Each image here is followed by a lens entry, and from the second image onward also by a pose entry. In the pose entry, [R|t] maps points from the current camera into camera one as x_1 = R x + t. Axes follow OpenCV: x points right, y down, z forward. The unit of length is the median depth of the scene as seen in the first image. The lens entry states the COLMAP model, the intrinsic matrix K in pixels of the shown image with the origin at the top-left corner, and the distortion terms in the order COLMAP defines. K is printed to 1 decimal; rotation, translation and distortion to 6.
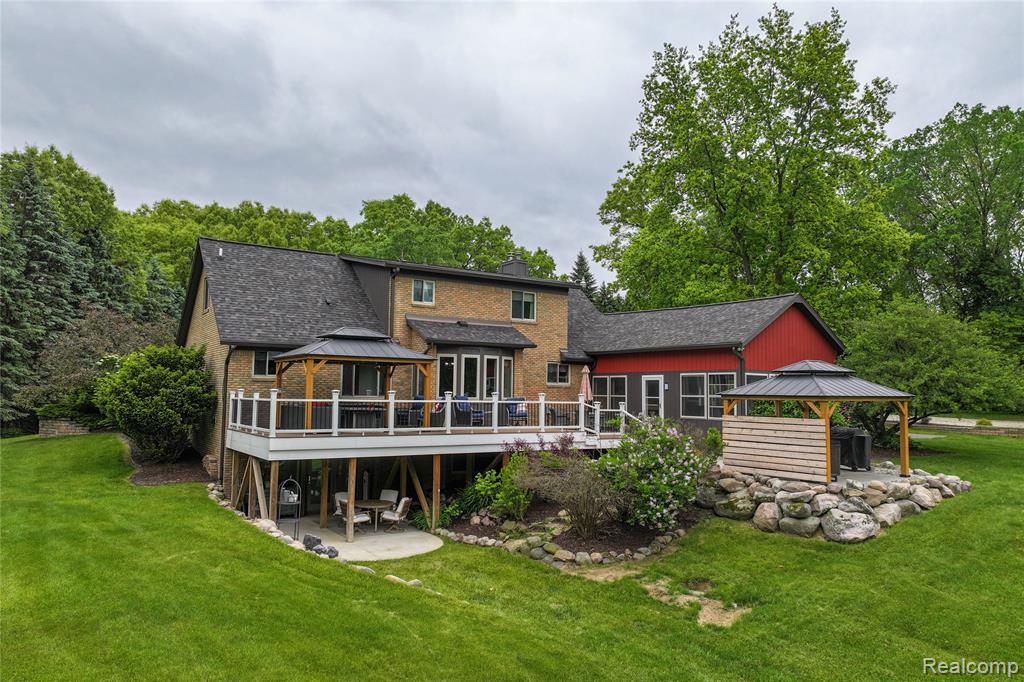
lens RADIAL K [[724.3, 0, 512.0], [0, 724.3, 341.0], [0, 0, 1]] dist [0.010670, -0.000715]
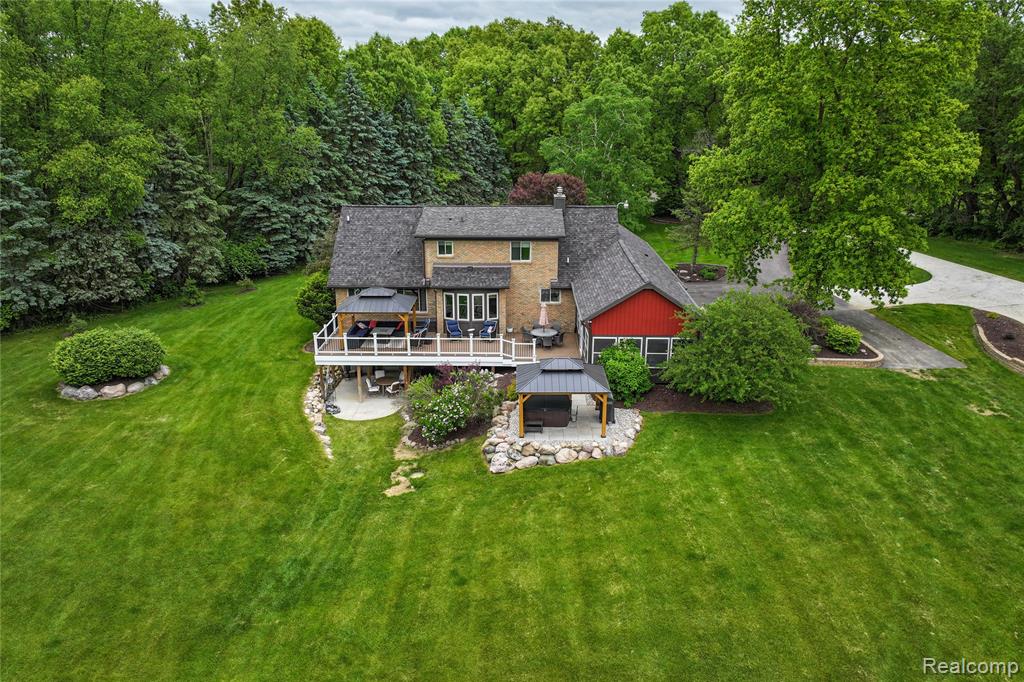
lens RADIAL K [[724.3, 0, 512.0], [0, 724.3, 341.0], [0, 0, 1]] dist [0.010670, -0.000715]
pose [[0.826467, 0.163999, -0.538569, 1.135348], [0.052131, 0.930228, 0.363260, -0.572479], [0.560567, -0.328299, 0.760253, -0.255343]]
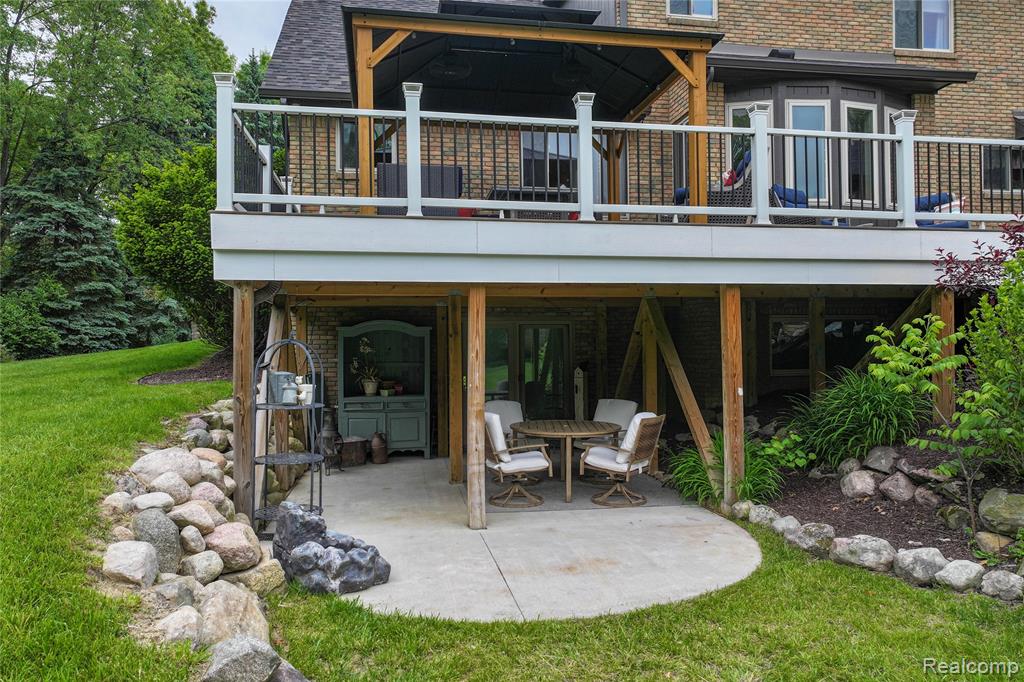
lens RADIAL K [[724.3, 0, 512.0], [0, 724.3, 341.0], [0, 0, 1]] dist [0.010670, -0.000715]
pose [[0.919712, -0.026484, -0.391701, -0.065301], [0.050098, 0.997483, 0.050186, 0.160021], [0.389385, -0.065780, 0.918723, 0.645777]]
